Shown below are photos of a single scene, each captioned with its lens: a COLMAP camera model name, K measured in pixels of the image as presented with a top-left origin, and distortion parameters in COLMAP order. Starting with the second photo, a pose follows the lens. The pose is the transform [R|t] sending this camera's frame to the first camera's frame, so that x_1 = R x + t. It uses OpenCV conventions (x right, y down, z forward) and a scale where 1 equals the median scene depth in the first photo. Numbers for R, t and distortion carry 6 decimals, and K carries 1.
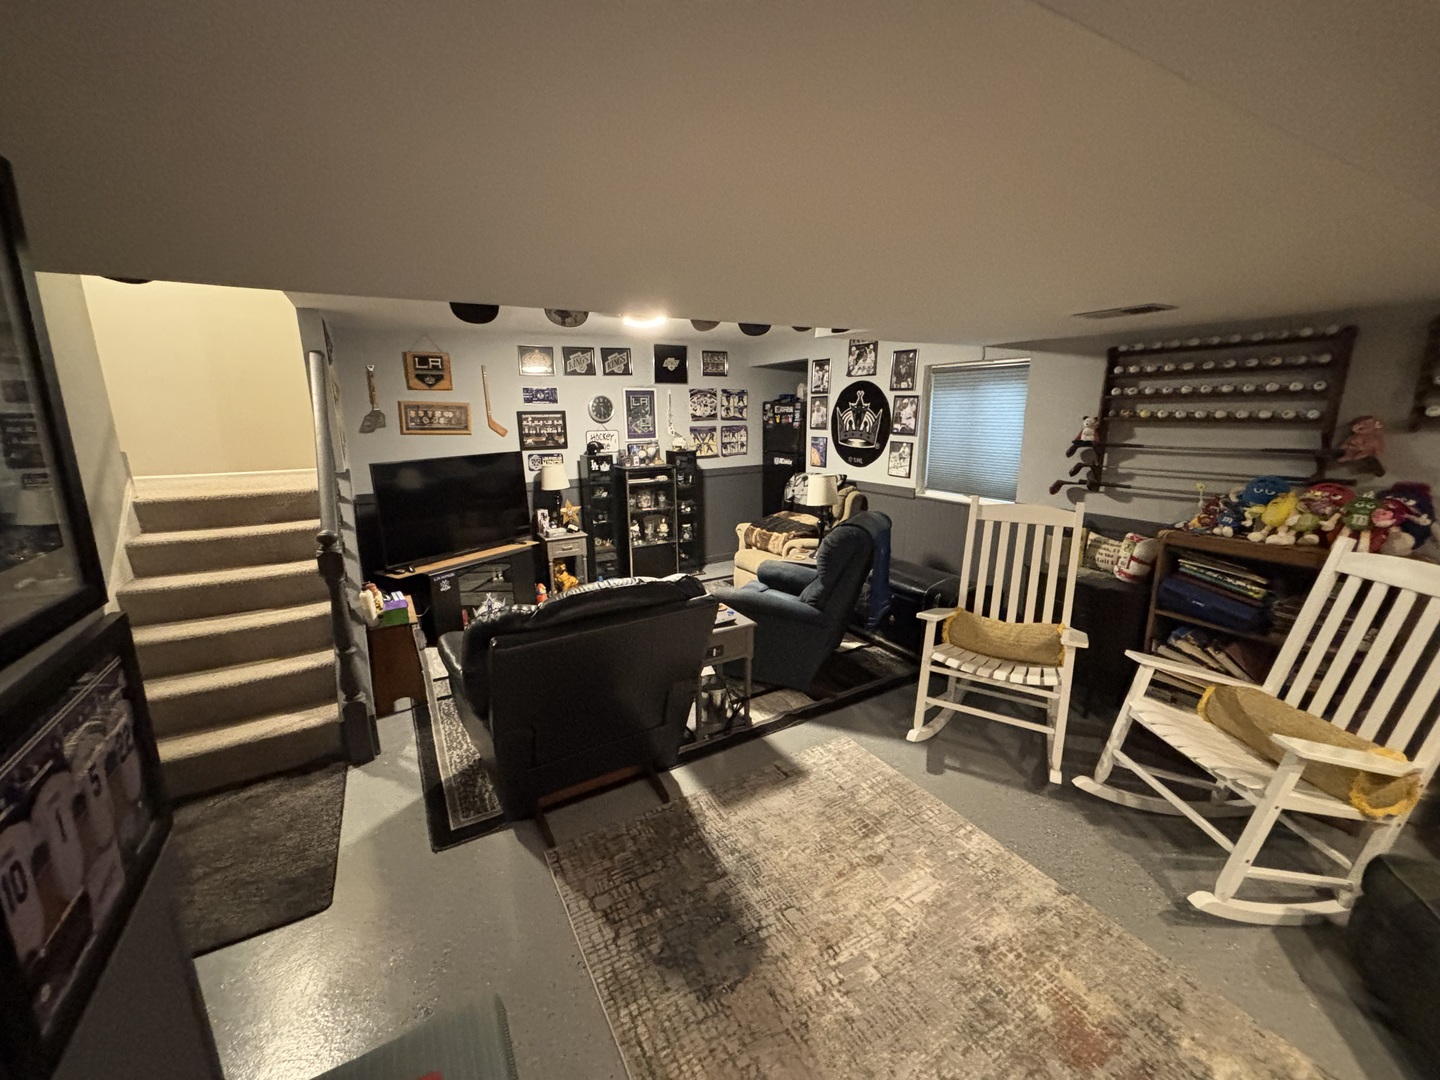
lens RADIAL K [[581.6, 0, 722.2], [0, 581.6, 540.3], [0, 0, 1]] dist [-0.001233, 0.001049]
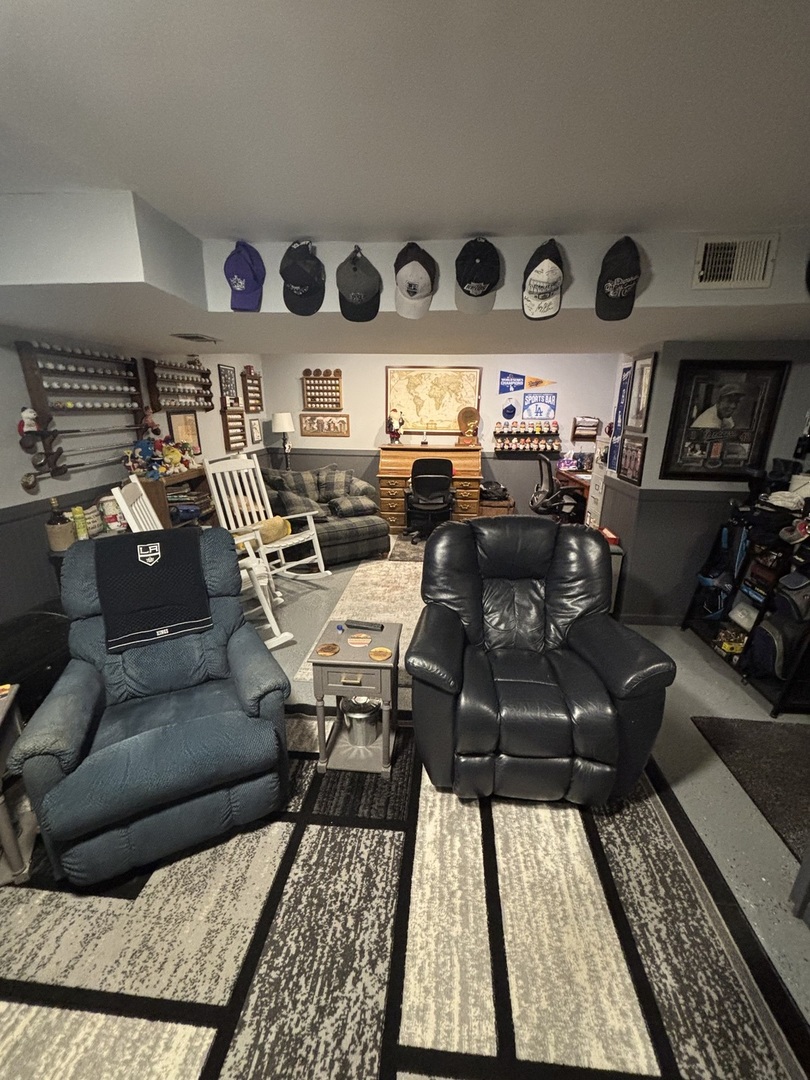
lens RADIAL K [[436.2, 0, 406.0], [0, 436.2, 541.5], [0, 0, 1]] dist [-0.001233, 0.001049]
pose [[-0.813905, -0.164165, 0.557322, -0.304328], [0.135045, 0.879523, 0.456291, -0.205968], [-0.565085, 0.446641, -0.693679, 0.979072]]
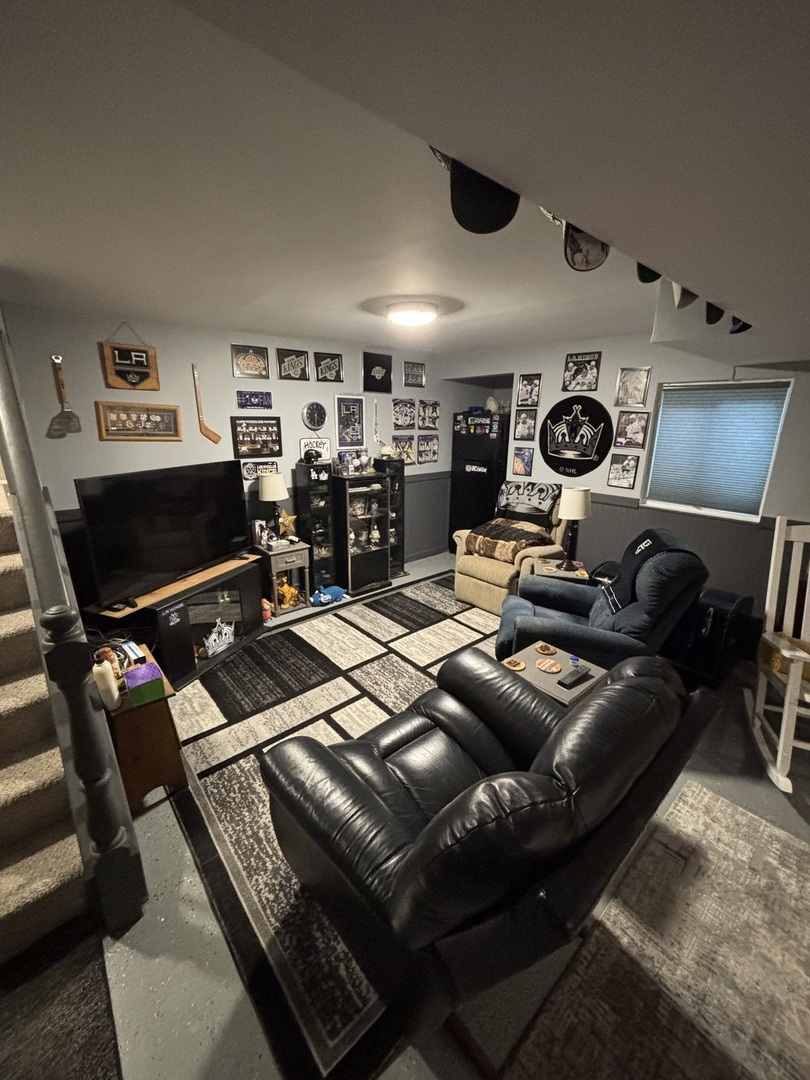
lens RADIAL K [[436.2, 0, 409.1], [0, 436.2, 539.8], [0, 0, 1]] dist [-0.001233, 0.001049]
pose [[0.981615, -0.027768, 0.188840, -0.251193], [0.018447, 0.998531, 0.050937, -0.065705], [-0.189978, -0.046517, 0.980686, 0.301020]]
